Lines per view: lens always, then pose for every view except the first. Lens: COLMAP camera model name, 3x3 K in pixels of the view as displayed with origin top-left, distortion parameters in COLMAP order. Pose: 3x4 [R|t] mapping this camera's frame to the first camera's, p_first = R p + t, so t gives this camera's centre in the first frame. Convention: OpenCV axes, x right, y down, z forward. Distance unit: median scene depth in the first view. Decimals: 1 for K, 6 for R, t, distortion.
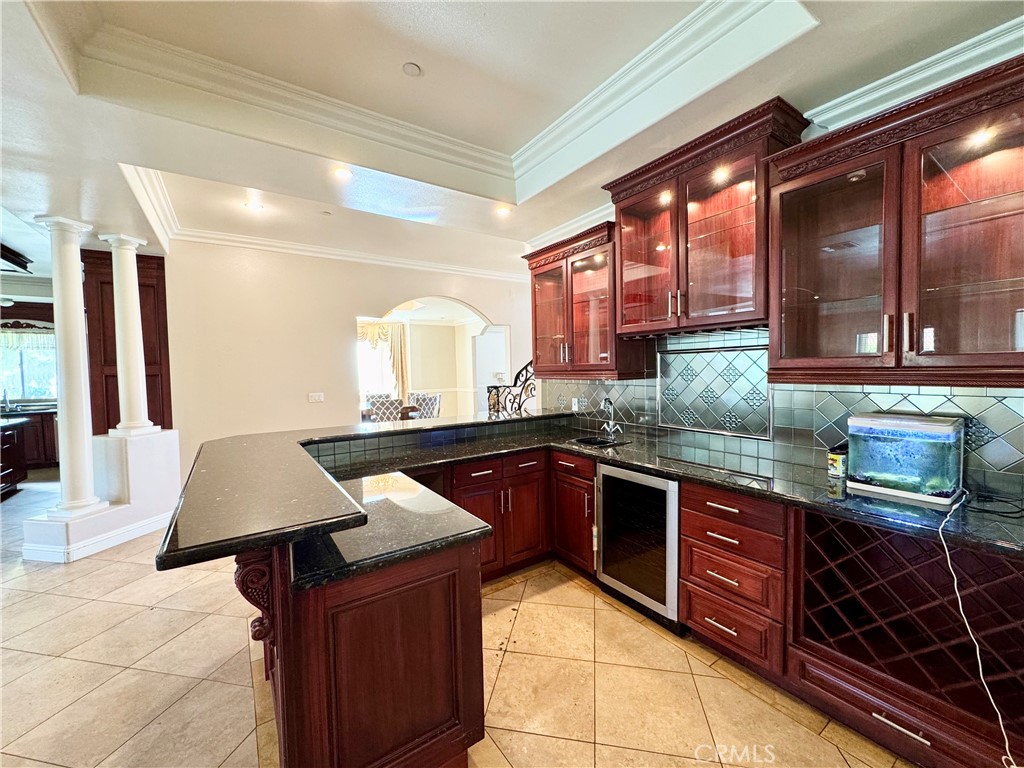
lens RADIAL K [[409.9, 0, 509.5], [0, 409.9, 384.5], [0, 0, 1]] dist [-0.003783, 0.000576]
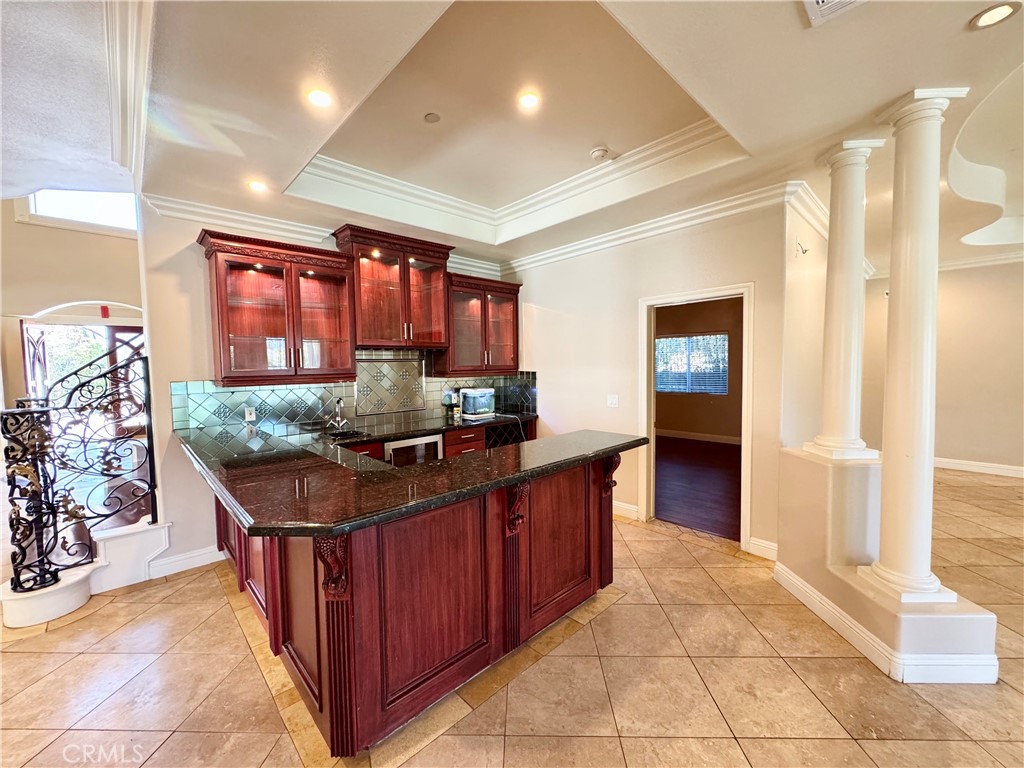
lens RADIAL K [[409.9, 0, 509.6], [0, 409.9, 383.9], [0, 0, 1]] dist [-0.003783, 0.000576]
pose [[-0.152673, -0.030446, 0.987808, -1.028220], [0.054758, 0.997729, 0.039215, -0.026292], [-0.986759, 0.060078, -0.150659, 0.704577]]
